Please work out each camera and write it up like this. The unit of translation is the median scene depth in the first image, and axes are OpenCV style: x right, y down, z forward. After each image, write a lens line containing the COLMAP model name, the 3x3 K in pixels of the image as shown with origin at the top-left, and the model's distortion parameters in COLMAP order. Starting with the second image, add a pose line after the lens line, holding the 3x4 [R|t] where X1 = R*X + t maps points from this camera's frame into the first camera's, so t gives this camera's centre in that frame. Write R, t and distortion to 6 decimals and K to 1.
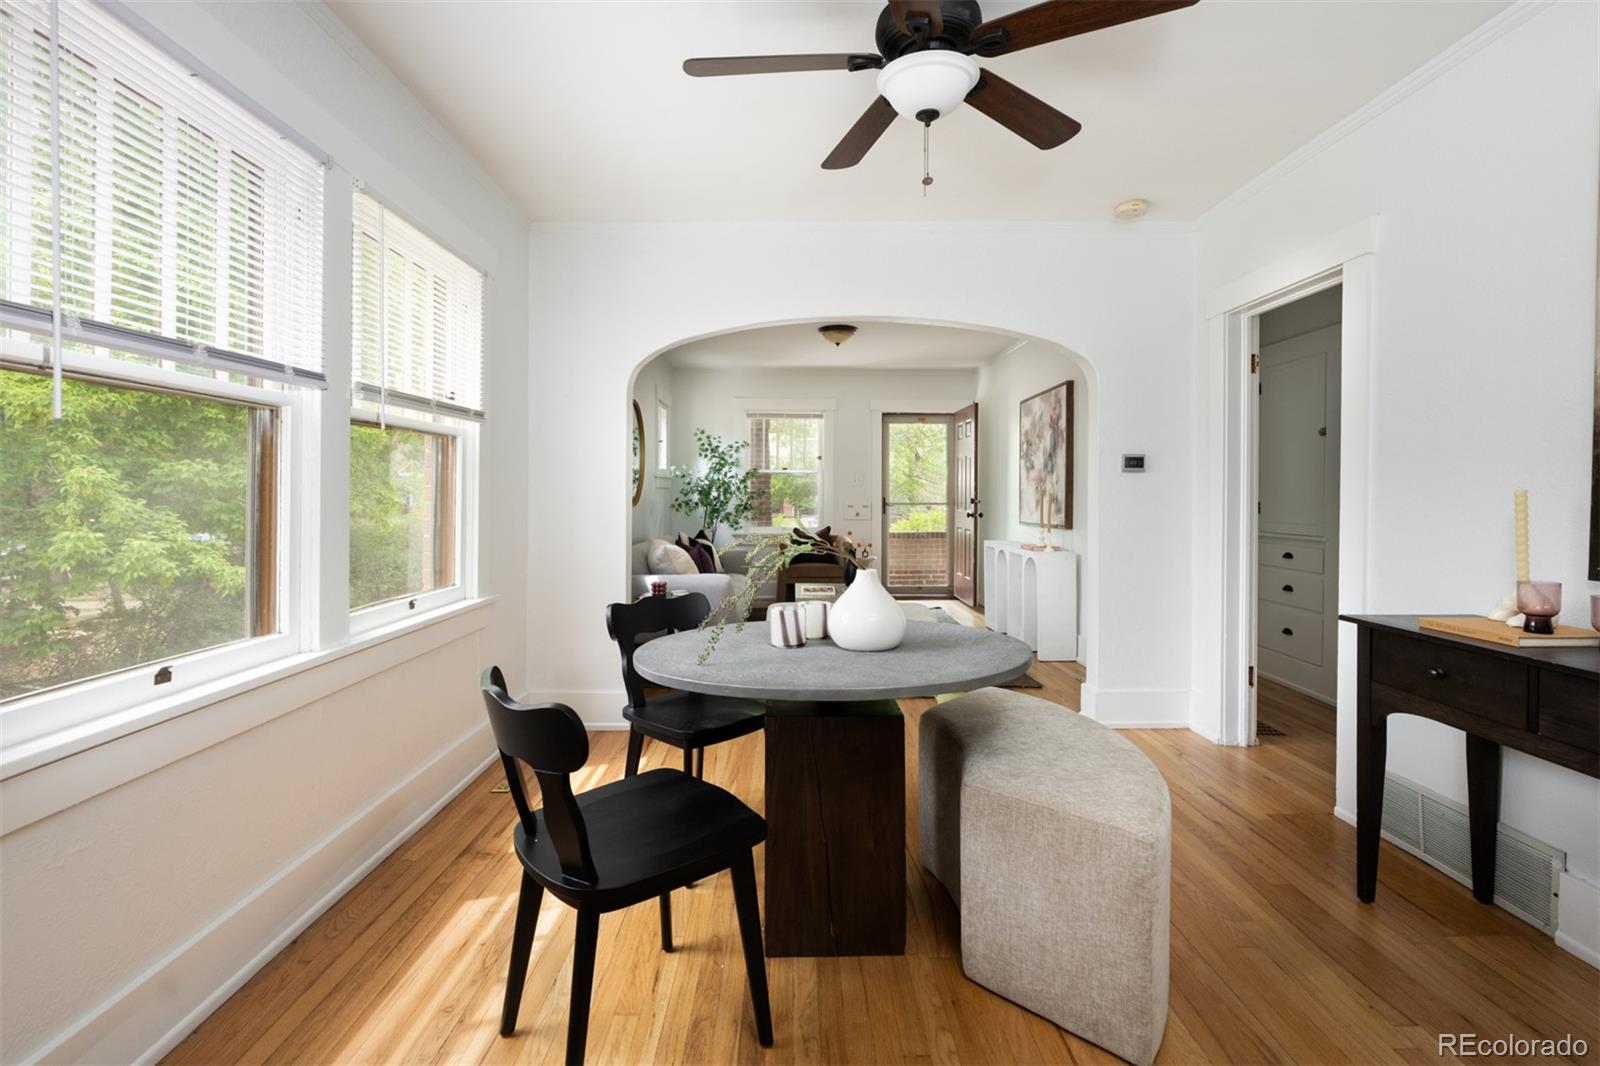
lens RADIAL K [[729.1, 0, 799.9], [0, 729.1, 494.9], [0, 0, 1]] dist [-0.000710, -0.000163]
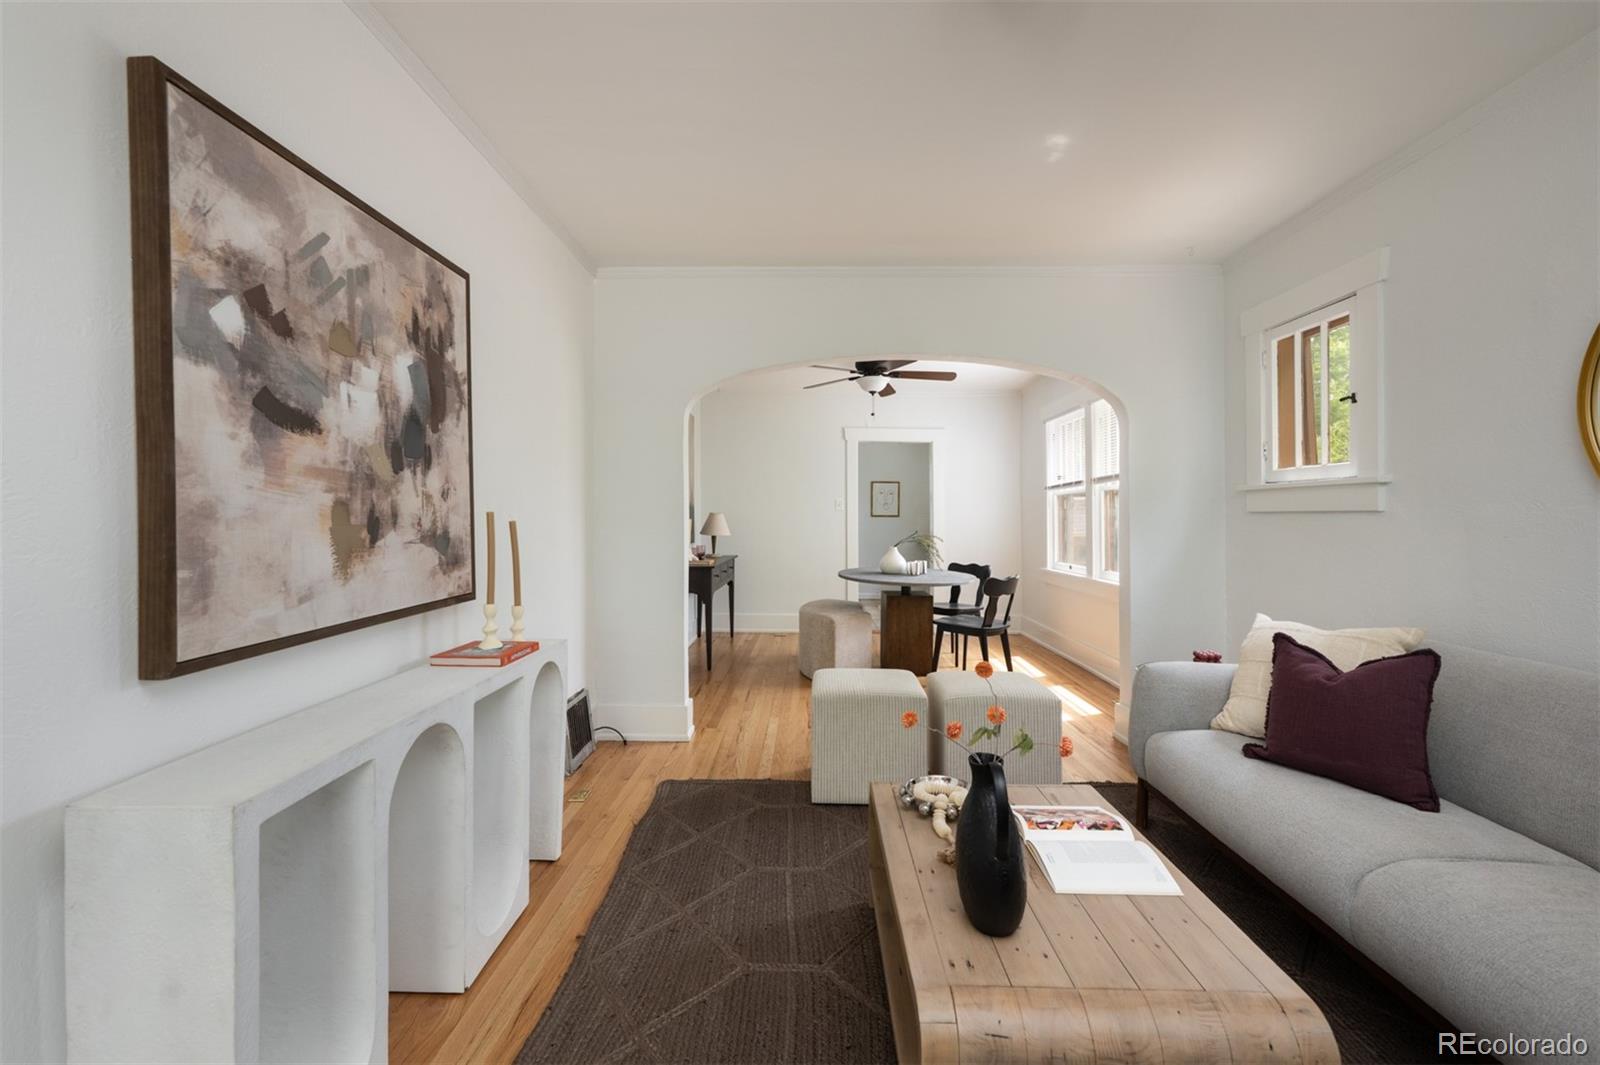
lens RADIAL K [[687.3, 0, 796.7], [0, 687.3, 518.7], [0, 0, 1]] dist [-0.001322, -0.000082]
pose [[-0.999444, -0.002427, 0.033265, 0.108054], [-0.002432, 0.999997, -0.000103, -0.003343], [-0.033265, -0.000184, -0.999447, 1.048897]]
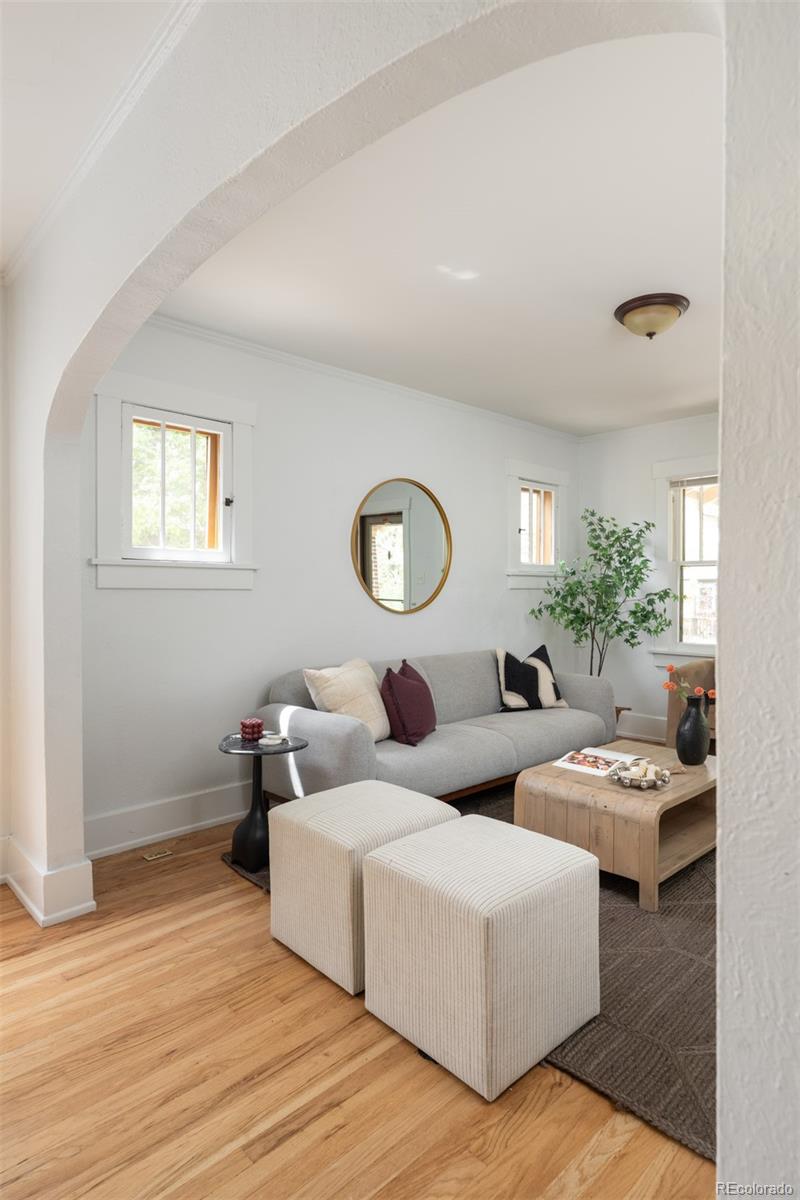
lens RADIAL K [[656.1, 0, 400.0], [0, 656.1, 600.0], [0, 0, 1]] dist [-0.000503, -0.000300]
pose [[0.673667, 0.005365, -0.739016, 0.248344], [0.002749, 0.999949, 0.009765, -0.004714], [0.739030, -0.008610, 0.673617, 0.421467]]
